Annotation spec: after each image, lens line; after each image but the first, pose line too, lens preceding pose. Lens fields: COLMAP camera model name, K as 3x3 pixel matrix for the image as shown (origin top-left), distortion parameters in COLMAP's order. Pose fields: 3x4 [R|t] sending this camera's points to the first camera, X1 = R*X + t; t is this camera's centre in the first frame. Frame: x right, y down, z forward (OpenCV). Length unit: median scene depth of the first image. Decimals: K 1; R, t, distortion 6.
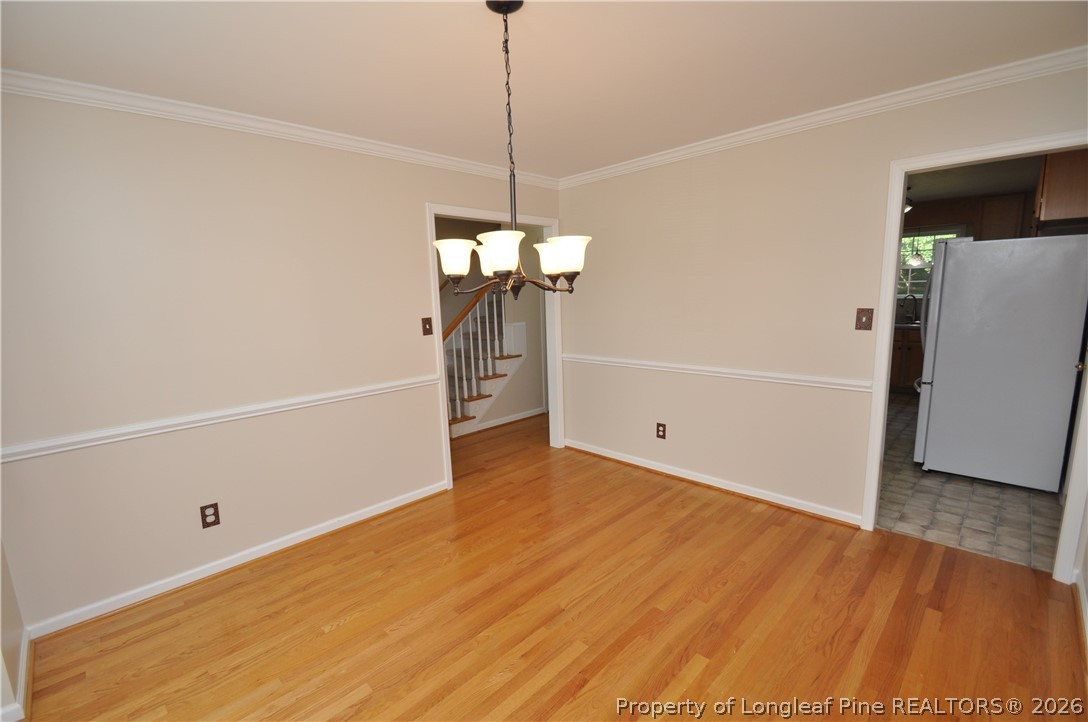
lens RADIAL K [[476.6, 0, 533.8], [0, 476.6, 371.9], [0, 0, 1]] dist [0.009083, -0.014649]
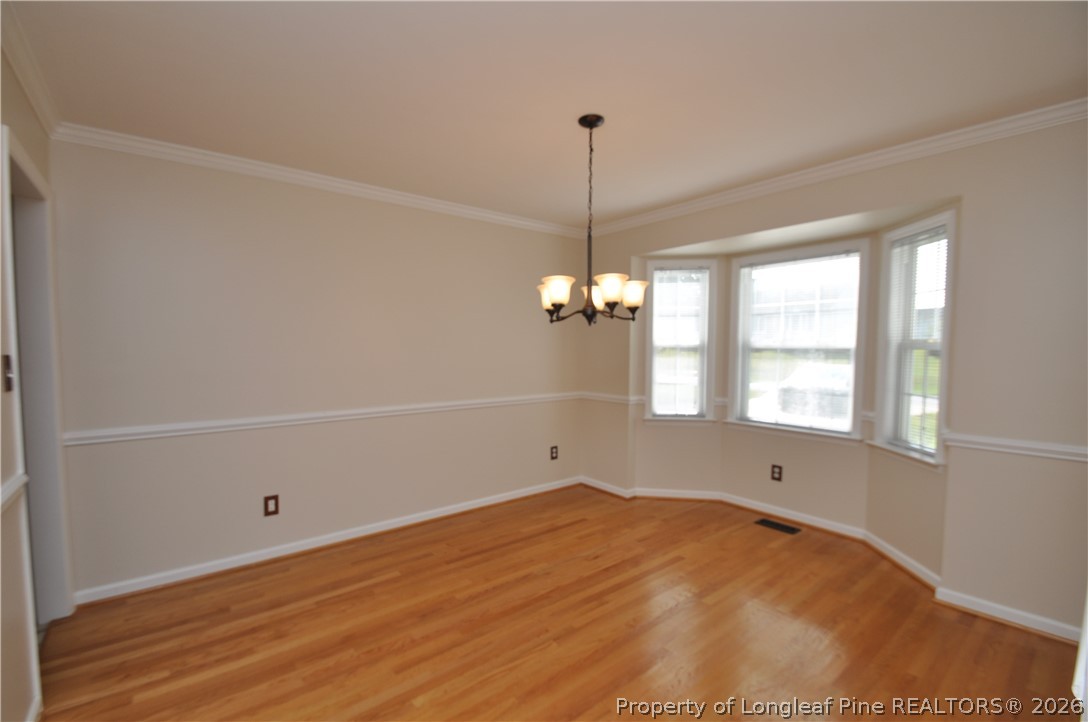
lens RADIAL K [[476.6, 0, 533.8], [0, 476.6, 371.9], [0, 0, 1]] dist [0.009083, -0.014649]
pose [[-0.993552, 0.029444, 0.109491, -0.018695], [0.053258, 0.973721, 0.221428, -0.259635], [-0.100094, 0.225832, -0.969010, 1.858298]]
